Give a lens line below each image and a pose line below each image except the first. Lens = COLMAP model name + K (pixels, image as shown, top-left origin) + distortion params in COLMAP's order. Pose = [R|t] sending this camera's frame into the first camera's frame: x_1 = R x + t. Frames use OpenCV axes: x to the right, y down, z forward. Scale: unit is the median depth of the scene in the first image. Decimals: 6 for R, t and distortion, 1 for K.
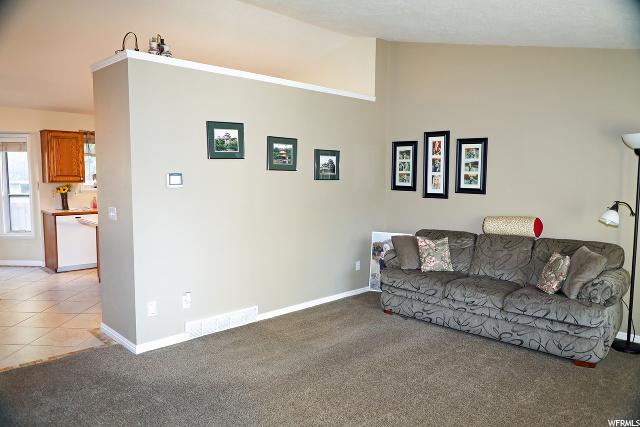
lens RADIAL K [[450.6, 0, 317.6], [0, 450.6, 210.4], [0, 0, 1]] dist [-0.025127, 0.000436]
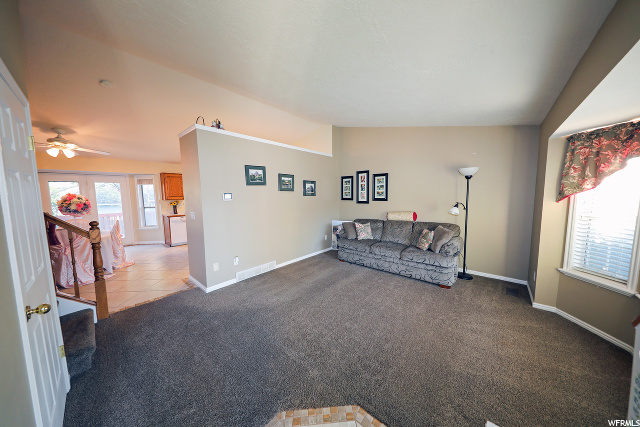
lens RADIAL K [[205.5, 0, 319.4], [0, 205.5, 210.5], [0, 0, 1]] dist [-0.002181, -0.000048]
pose [[0.997502, -0.025963, 0.065694, 0.002886], [0.026014, 0.999662, 0.000076, -0.000497], [-0.065674, 0.001633, 0.997840, 0.112200]]
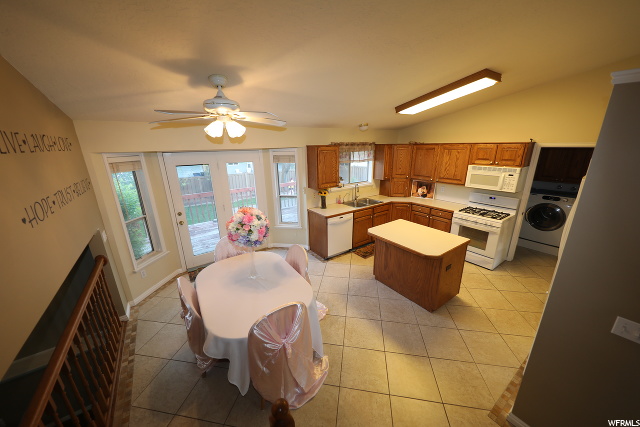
lens RADIAL K [[230.4, 0, 320.2], [0, 230.4, 213.7], [0, 0, 1]] dist [-0.001112, -0.000050]
pose [[0.985542, 0.018180, -0.168451, -0.749511], [0.017118, 0.978455, 0.205751, -0.197154], [0.168562, -0.205660, 0.963997, 0.579503]]
